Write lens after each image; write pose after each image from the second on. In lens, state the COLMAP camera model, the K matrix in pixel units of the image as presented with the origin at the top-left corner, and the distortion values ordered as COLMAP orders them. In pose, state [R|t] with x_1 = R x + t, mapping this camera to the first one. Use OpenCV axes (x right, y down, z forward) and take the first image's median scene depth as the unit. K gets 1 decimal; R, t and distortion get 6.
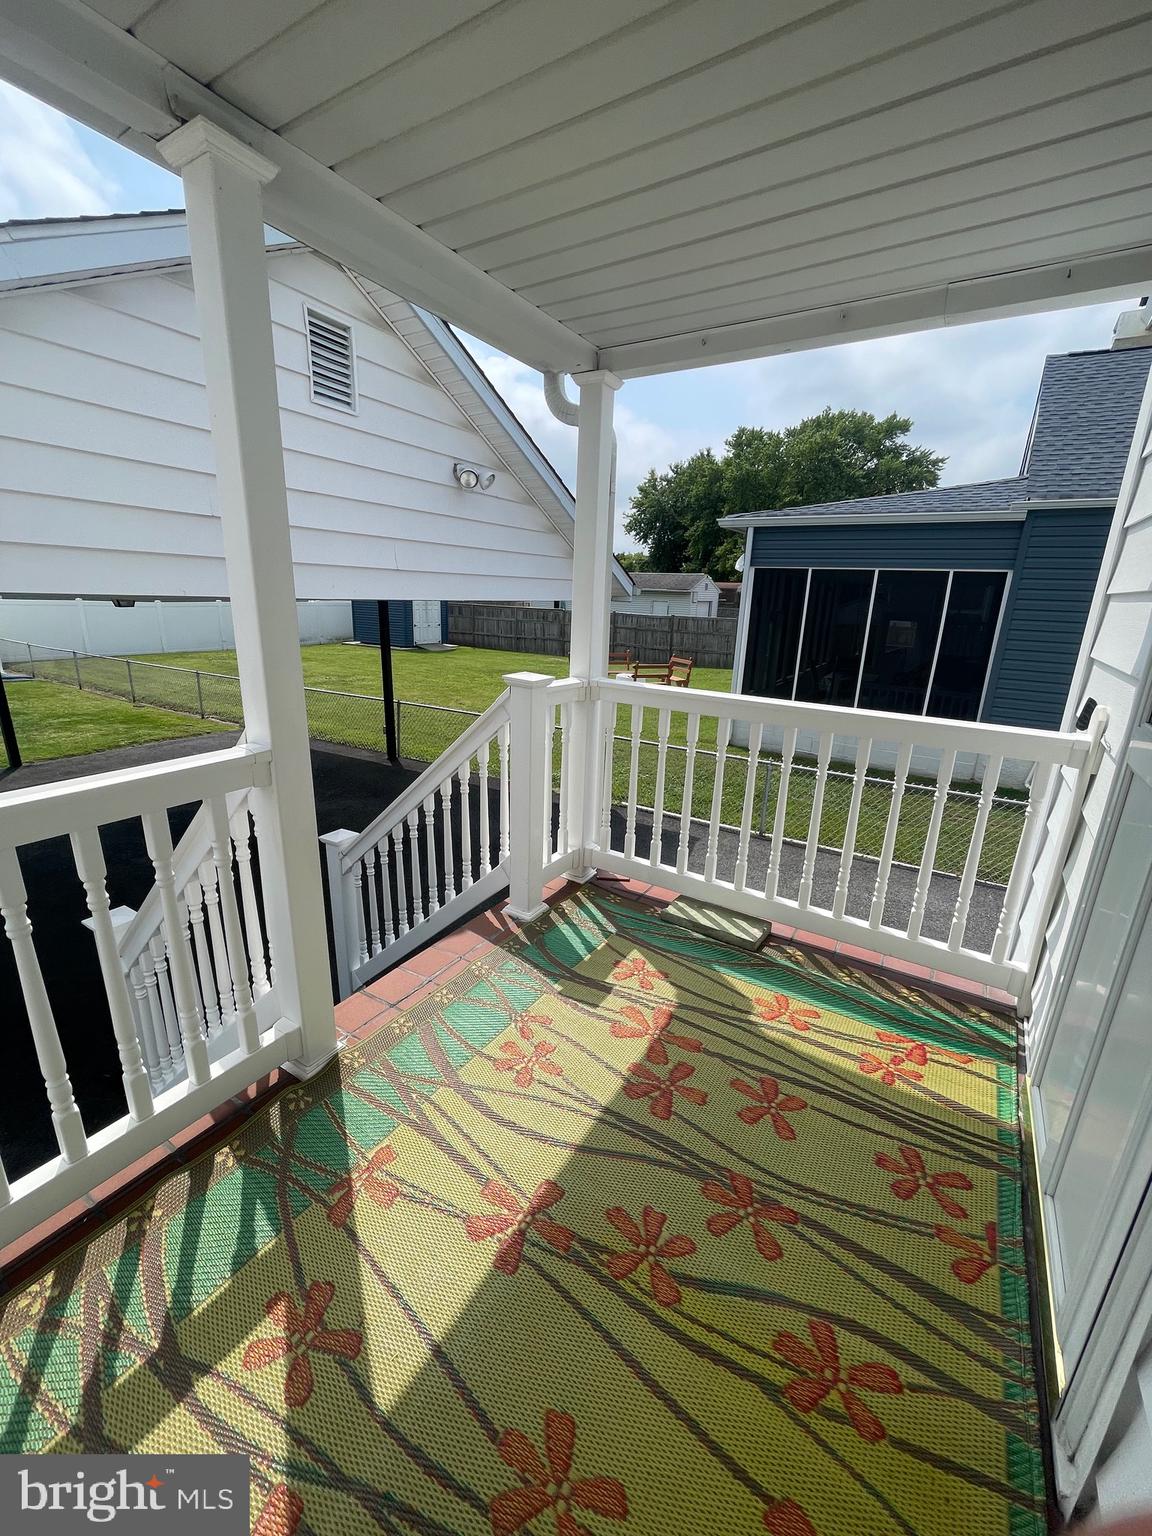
lens RADIAL K [[614.3, 0, 561.1], [0, 614.3, 770.4], [0, 0, 1]] dist [-0.000088, 0.000014]
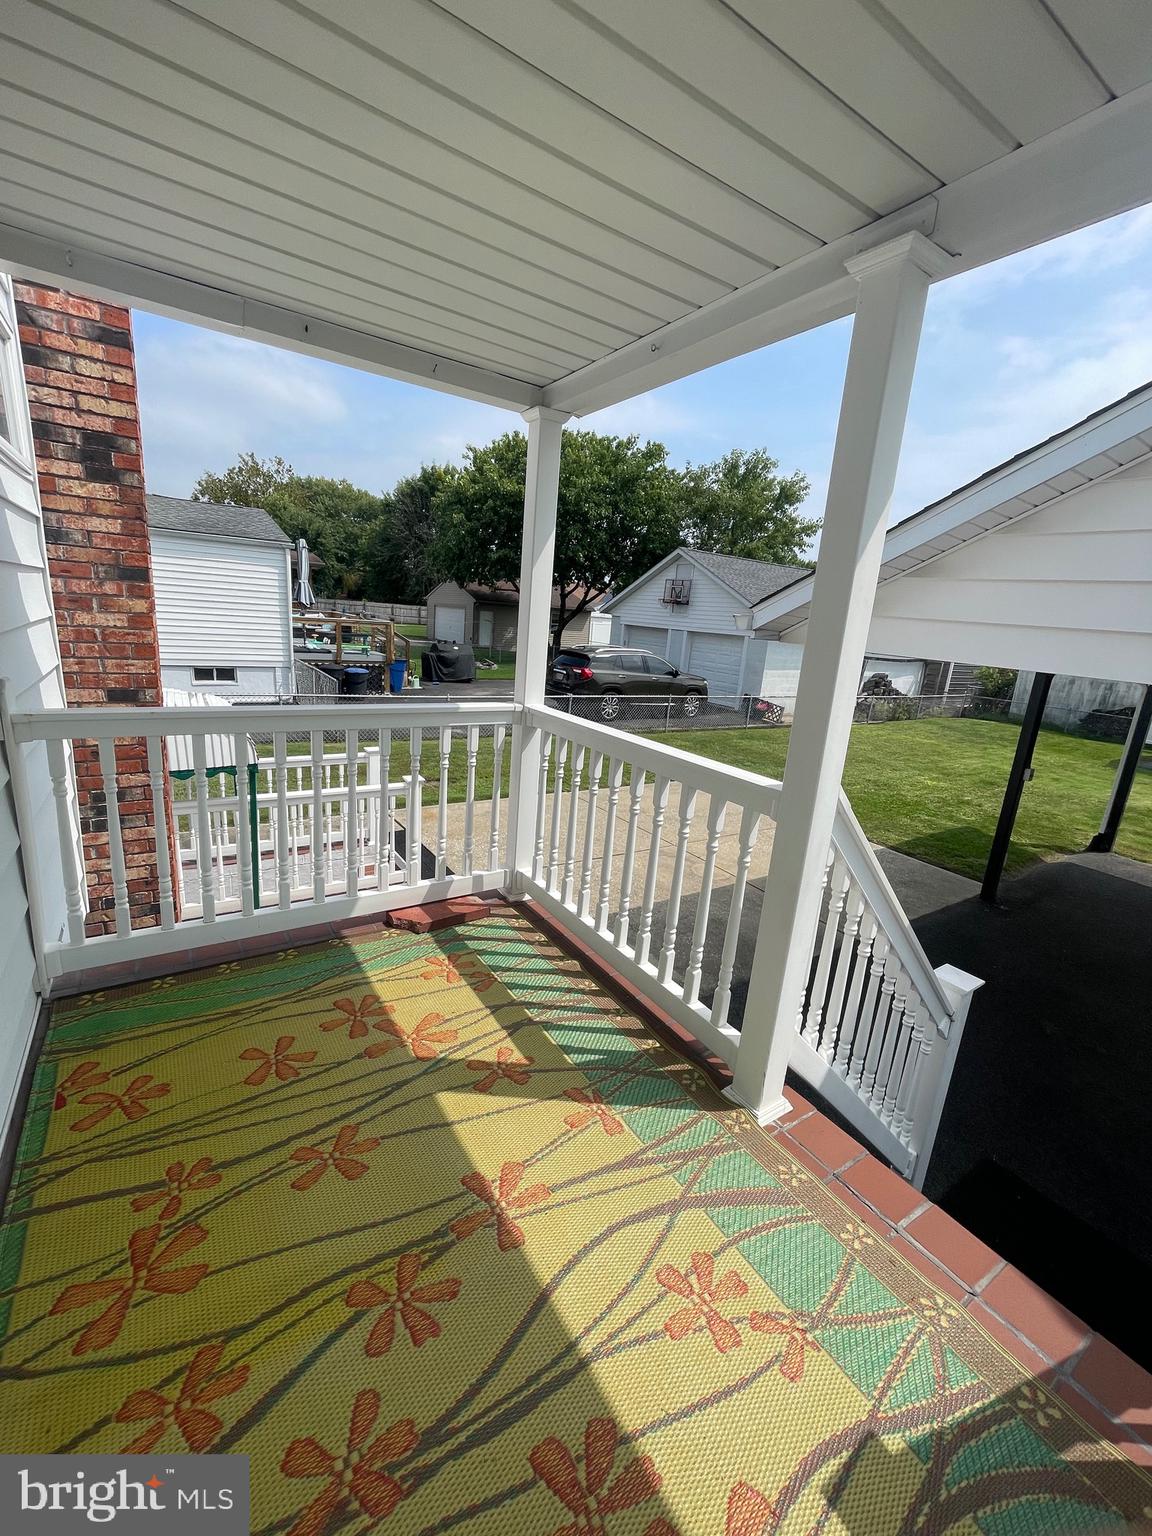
lens RADIAL K [[614.3, 0, 564.0], [0, 614.3, 765.9], [0, 0, 1]] dist [-0.000088, 0.000014]
pose [[-0.404609, 0.160450, -0.900304, 0.686501], [-0.342285, 0.886356, 0.311792, -0.284502], [0.848017, 0.434314, -0.303708, 1.042632]]
